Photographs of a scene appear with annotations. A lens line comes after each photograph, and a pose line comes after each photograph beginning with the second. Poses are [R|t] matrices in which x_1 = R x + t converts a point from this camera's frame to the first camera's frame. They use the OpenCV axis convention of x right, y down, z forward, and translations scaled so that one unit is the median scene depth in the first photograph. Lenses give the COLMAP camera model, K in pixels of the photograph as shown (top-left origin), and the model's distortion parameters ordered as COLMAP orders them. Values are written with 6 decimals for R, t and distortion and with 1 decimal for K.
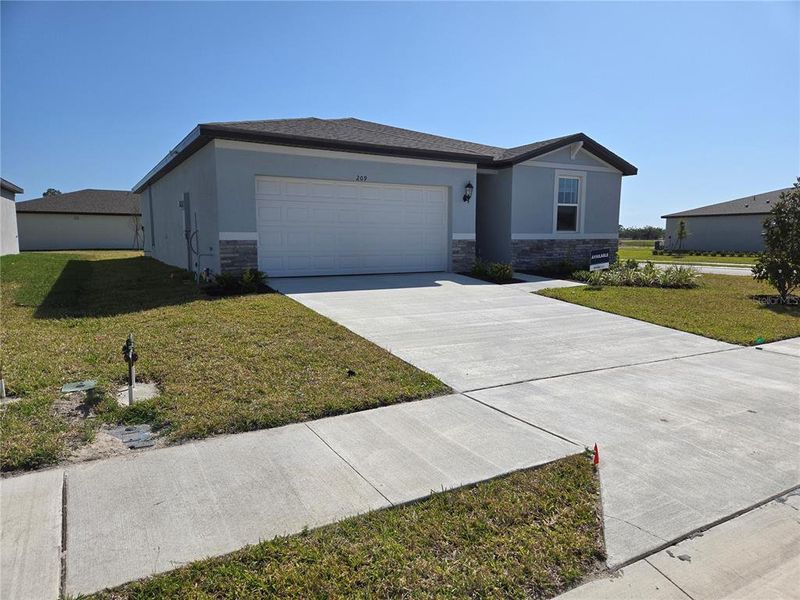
lens RADIAL K [[534.1, 0, 406.7], [0, 534.1, 302.9], [0, 0, 1]] dist [0.095039, -0.083841]
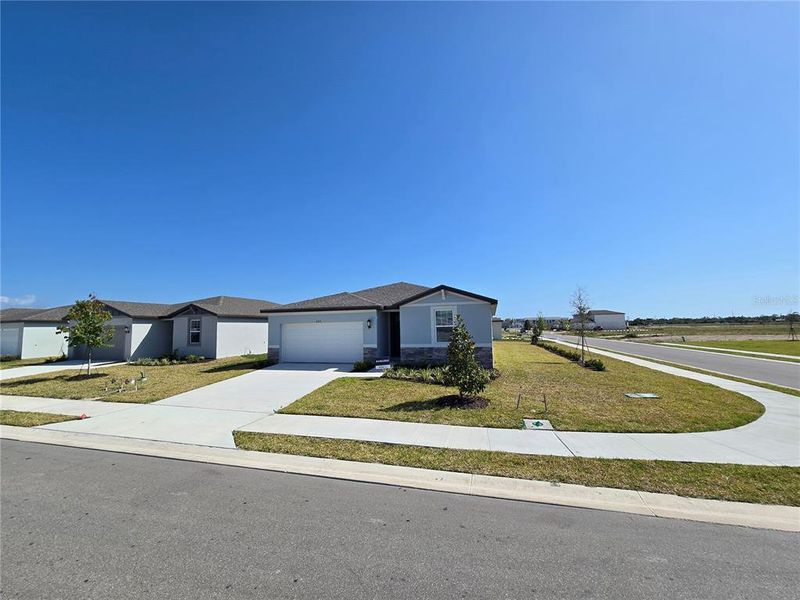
lens RADIAL K [[330.3, 0, 398.9], [0, 330.3, 295.6], [0, 0, 1]] dist [-0.001015, -0.000126]
pose [[0.686027, -0.088023, -0.722232, 2.059953], [-0.067515, 0.980670, -0.183651, -0.172777], [0.724436, 0.174751, 0.666824, 0.465894]]
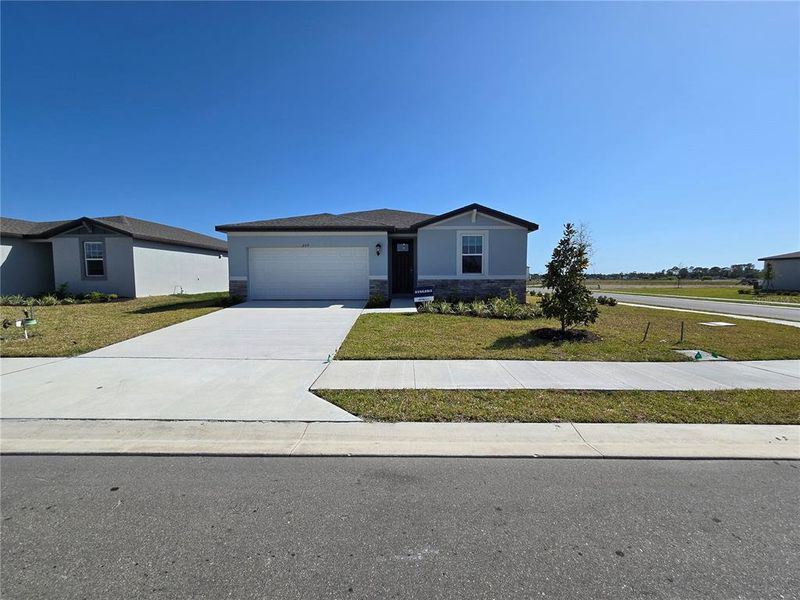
lens RADIAL K [[329.5, 0, 400.0], [0, 329.5, 300.0], [0, 0, 1]] dist [0.001565, 0.000868]
pose [[0.854032, 0.028269, -0.519452, 1.278190], [-0.058536, 0.997403, -0.041960, -0.043314], [0.516917, 0.066242, 0.853469, 0.421652]]
